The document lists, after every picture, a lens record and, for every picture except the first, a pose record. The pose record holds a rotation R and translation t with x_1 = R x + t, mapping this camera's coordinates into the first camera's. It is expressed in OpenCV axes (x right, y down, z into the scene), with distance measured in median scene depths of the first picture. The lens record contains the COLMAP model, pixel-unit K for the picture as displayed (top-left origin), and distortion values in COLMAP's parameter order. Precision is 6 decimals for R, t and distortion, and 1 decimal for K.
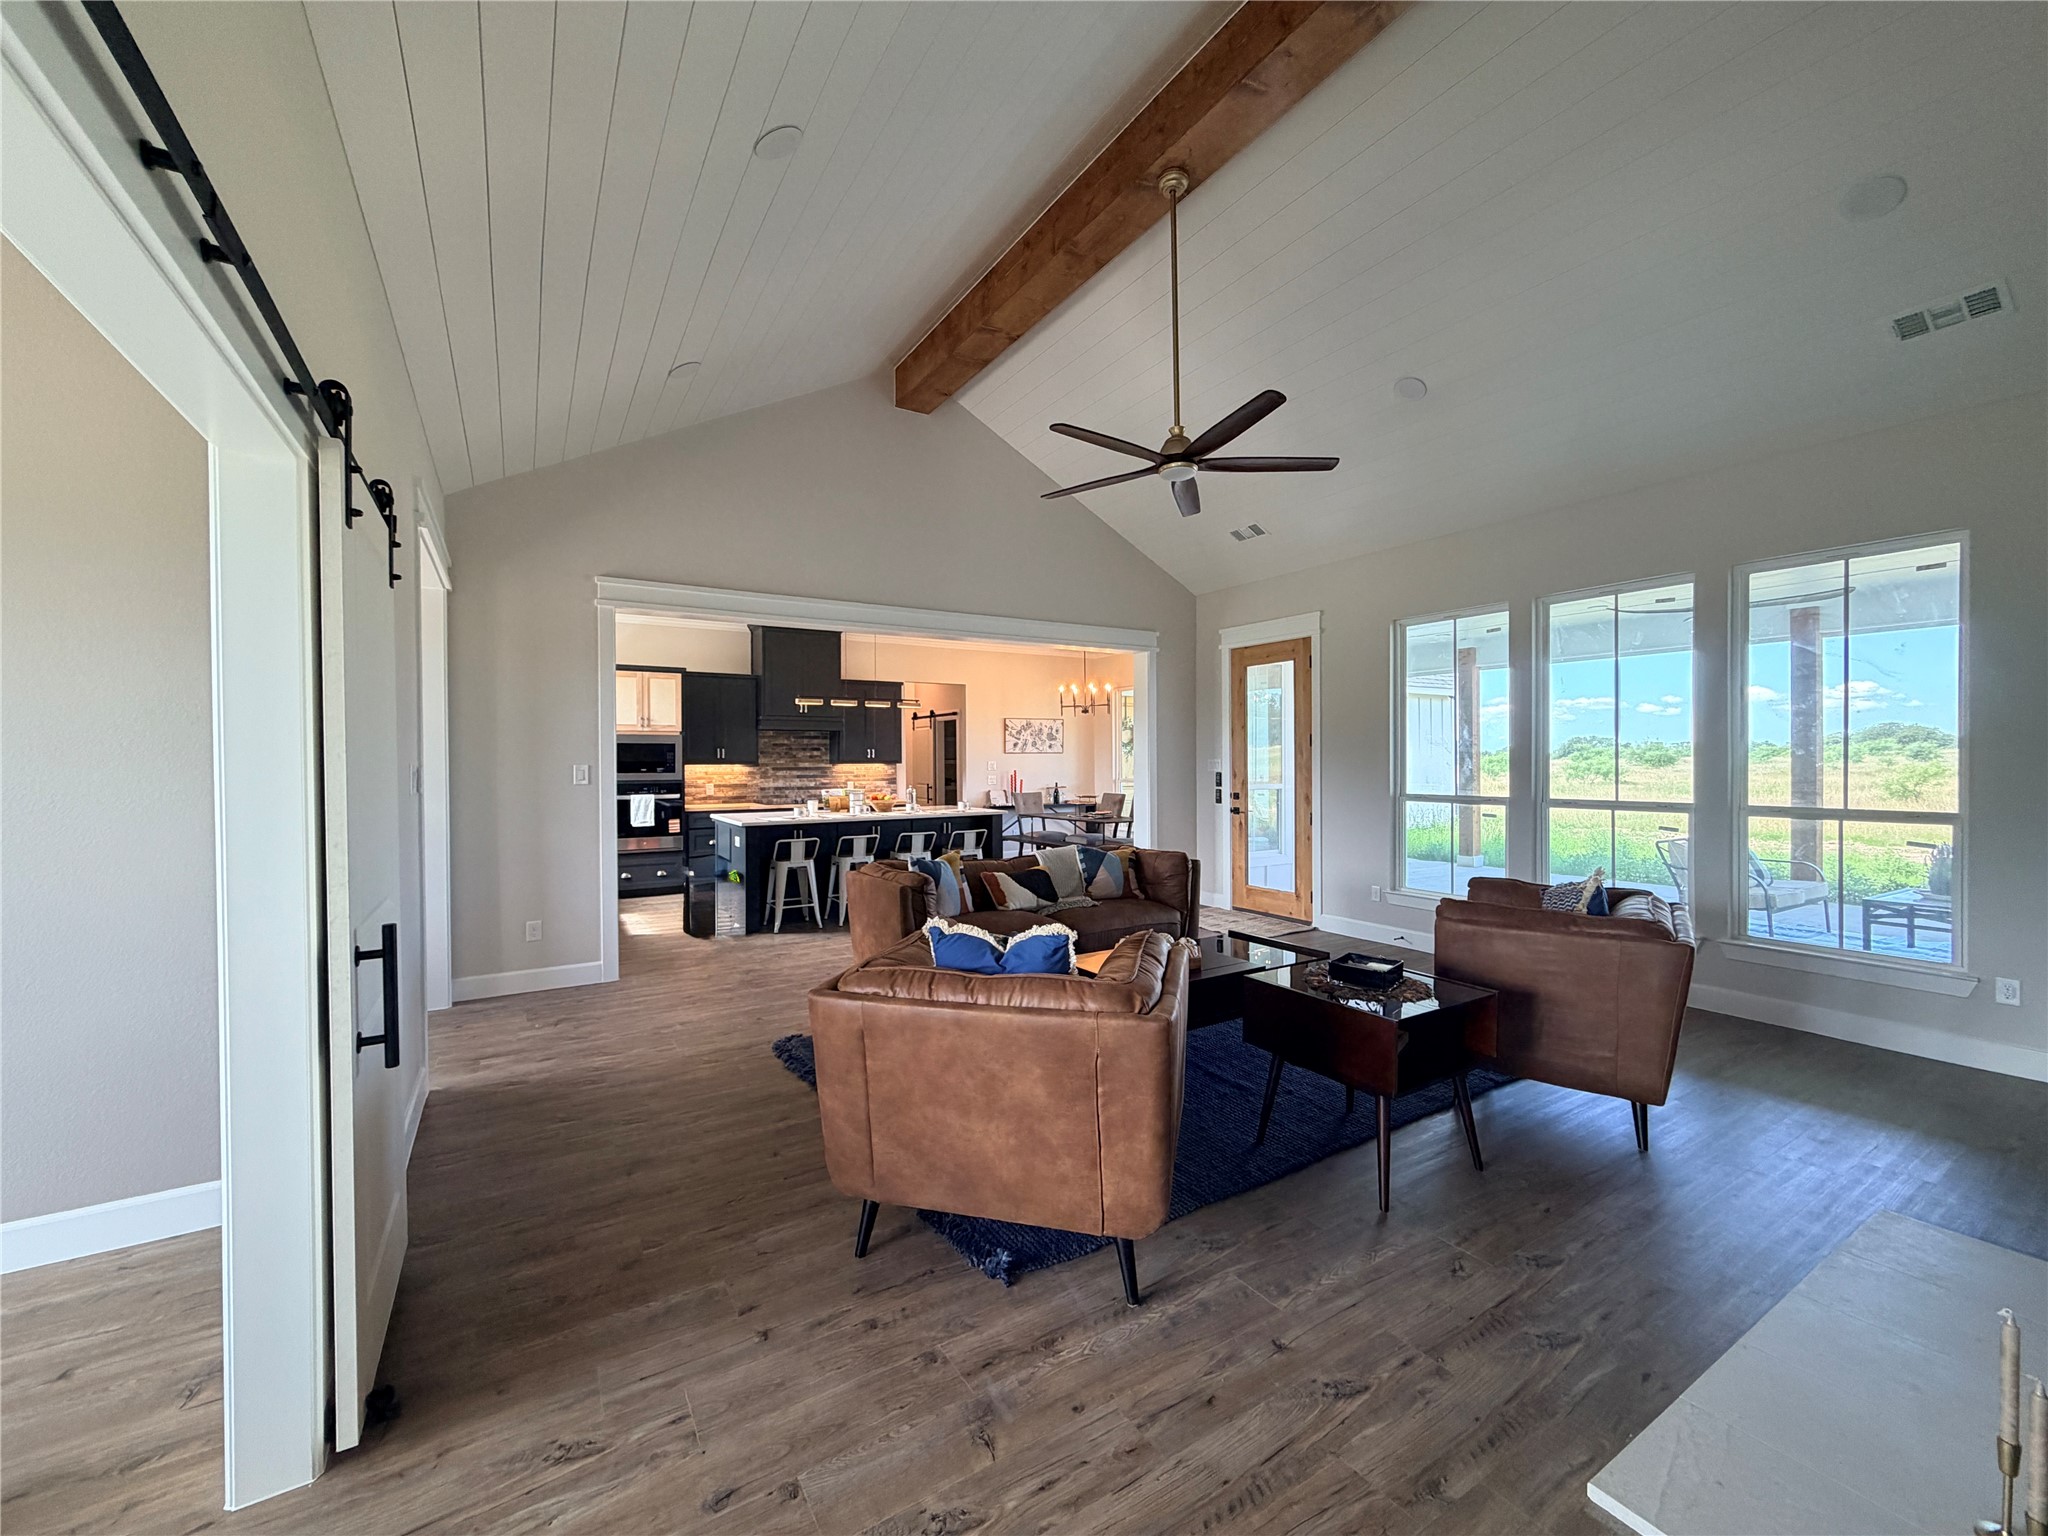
lens RADIAL K [[818.1, 0, 1018.9], [0, 818.1, 754.8], [0, 0, 1]] dist [-0.000638, 0.000088]
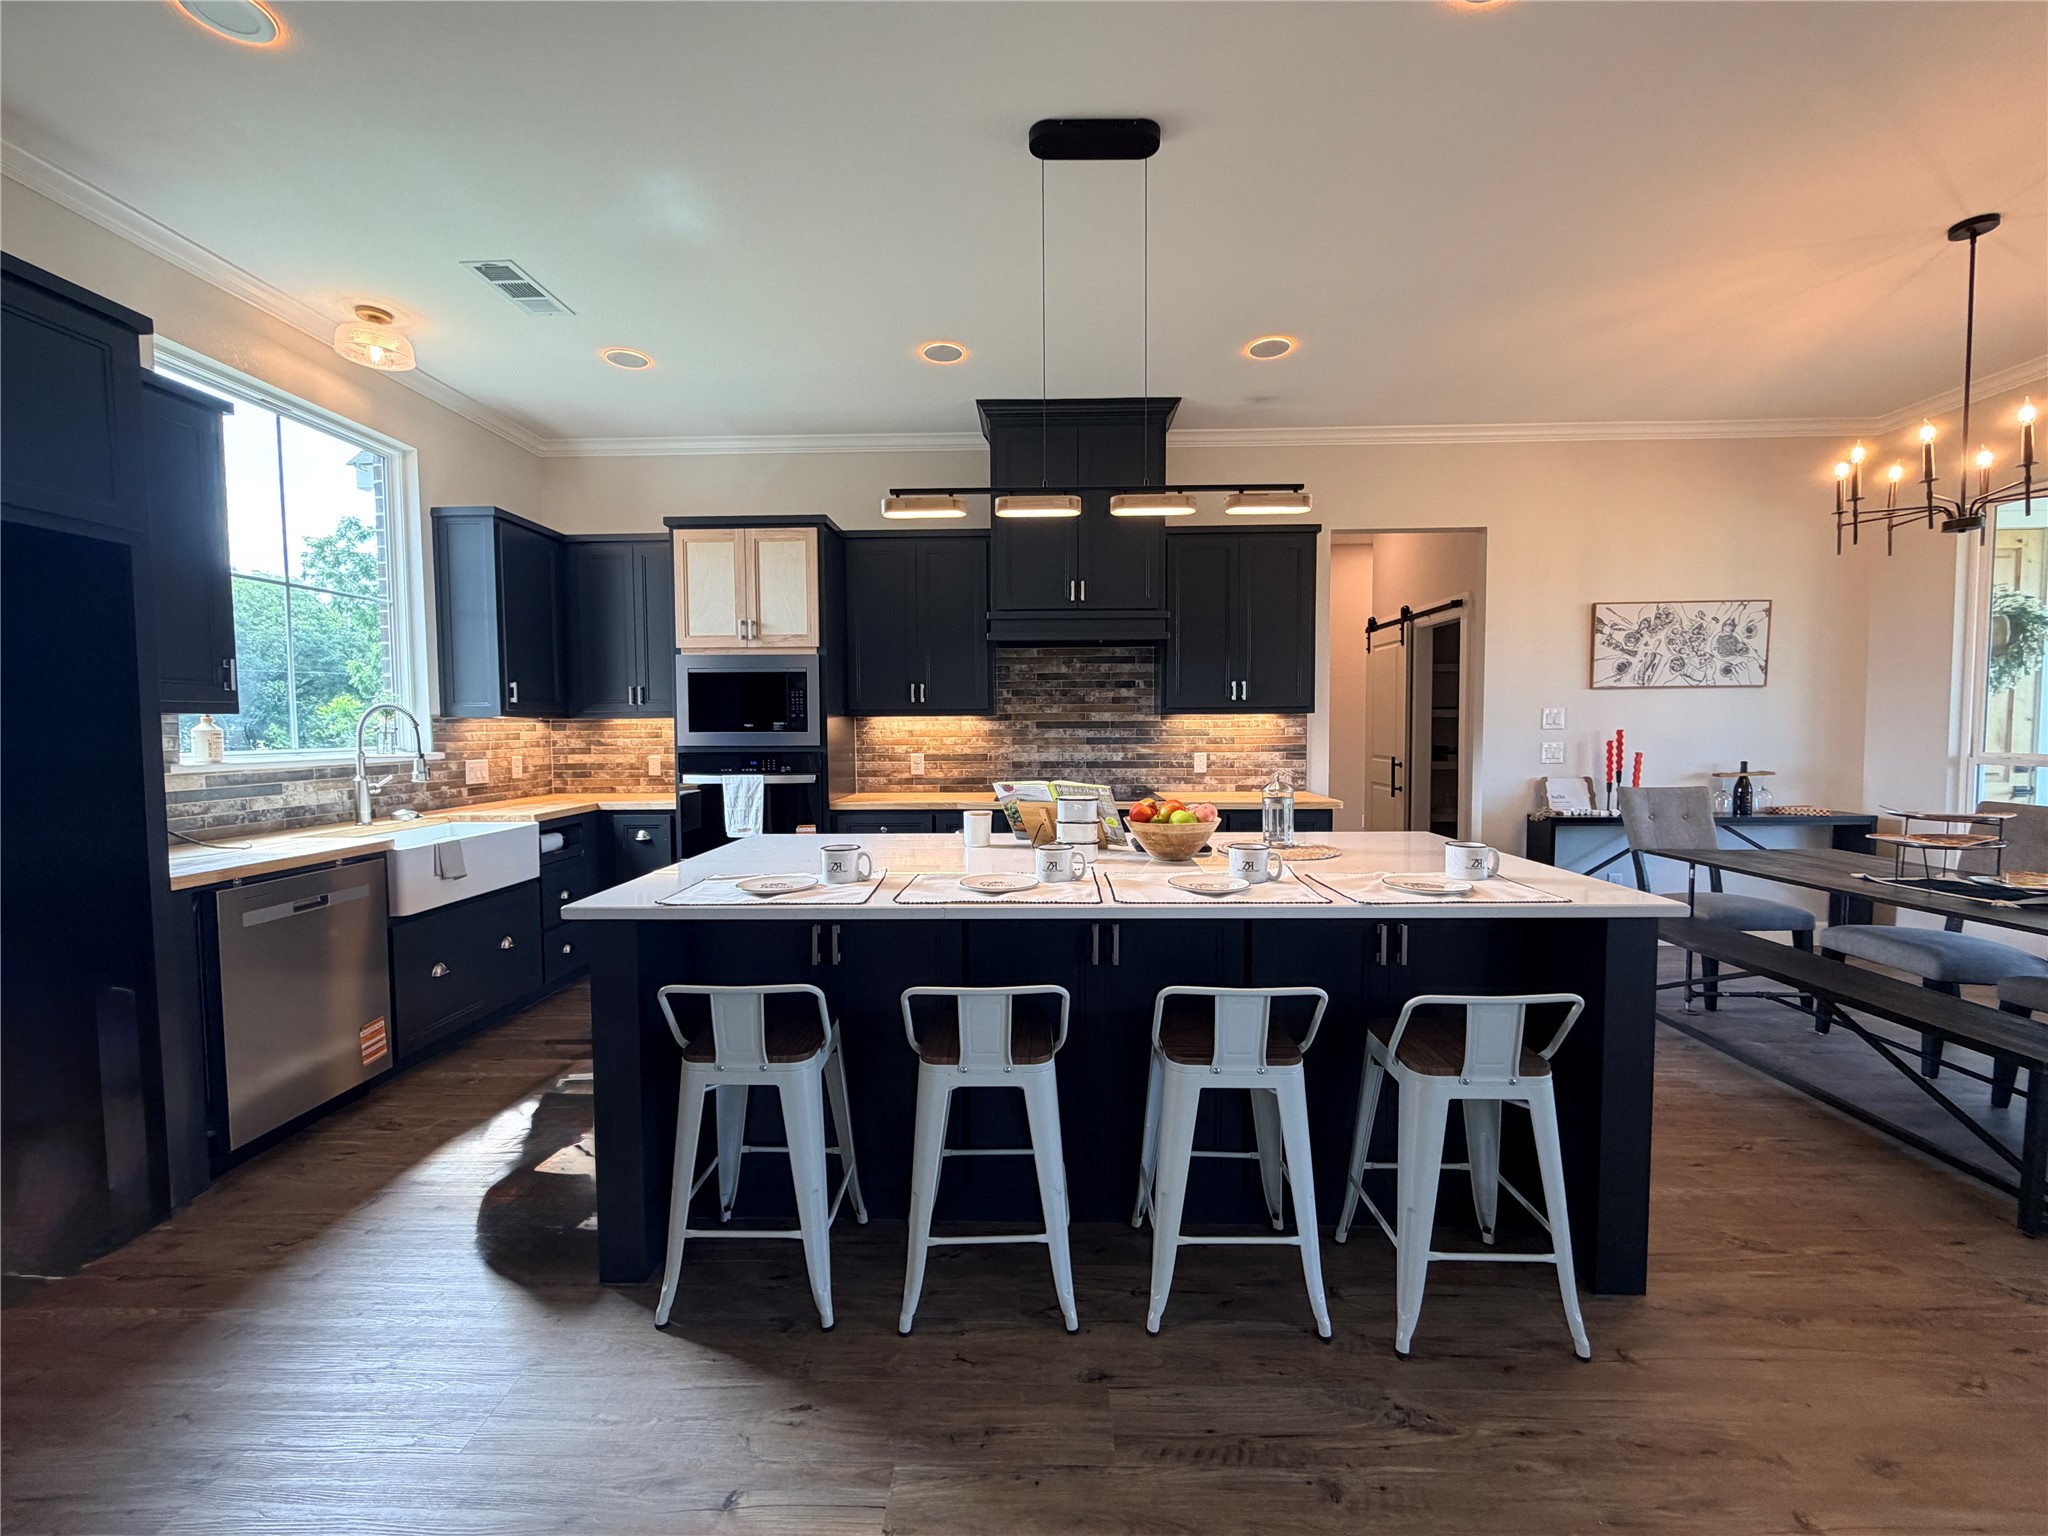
lens RADIAL K [[818.1, 0, 1021.5], [0, 818.1, 763.2], [0, 0, 1]] dist [-0.000638, 0.000088]
pose [[0.837198, 0.024982, -0.546329, -0.037363], [0.006945, 0.998390, 0.056296, 0.012571], [0.546855, -0.050925, 0.835677, 0.586018]]
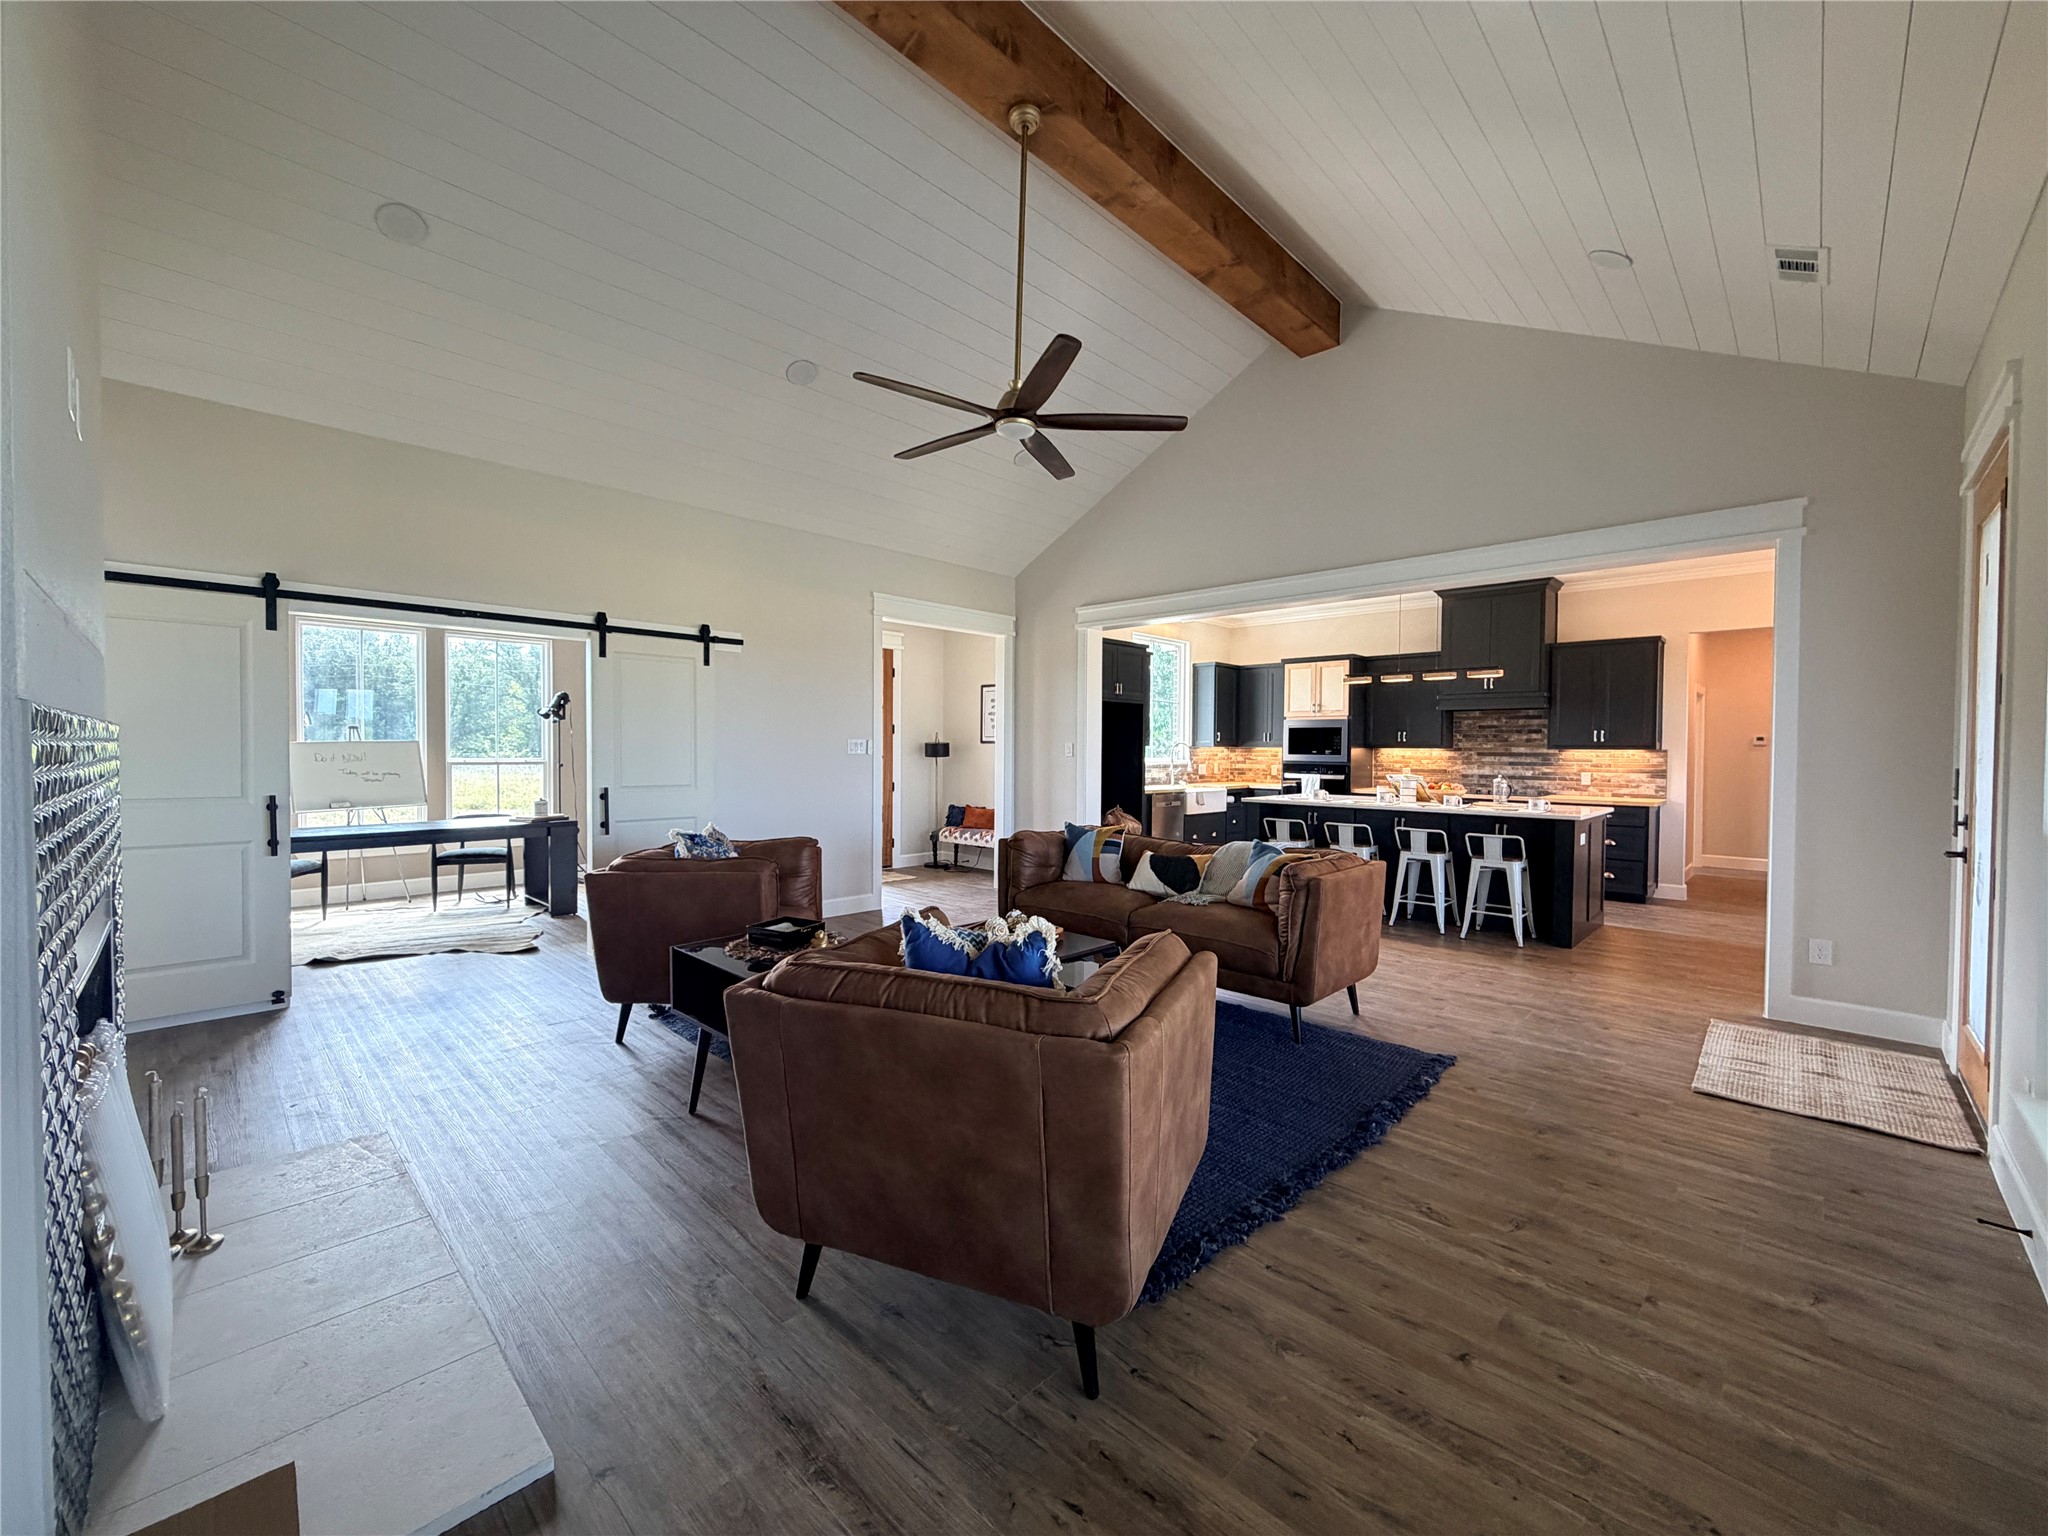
lens RADIAL K [[818.1, 0, 1022.8], [0, 818.1, 766.6], [0, 0, 1]] dist [-0.000638, 0.000088]
pose [[0.247897, 0.029121, -0.968349, 0.440759], [-0.001861, 0.999561, 0.029584, 0.005690], [0.968785, -0.005531, 0.247842, 0.307194]]
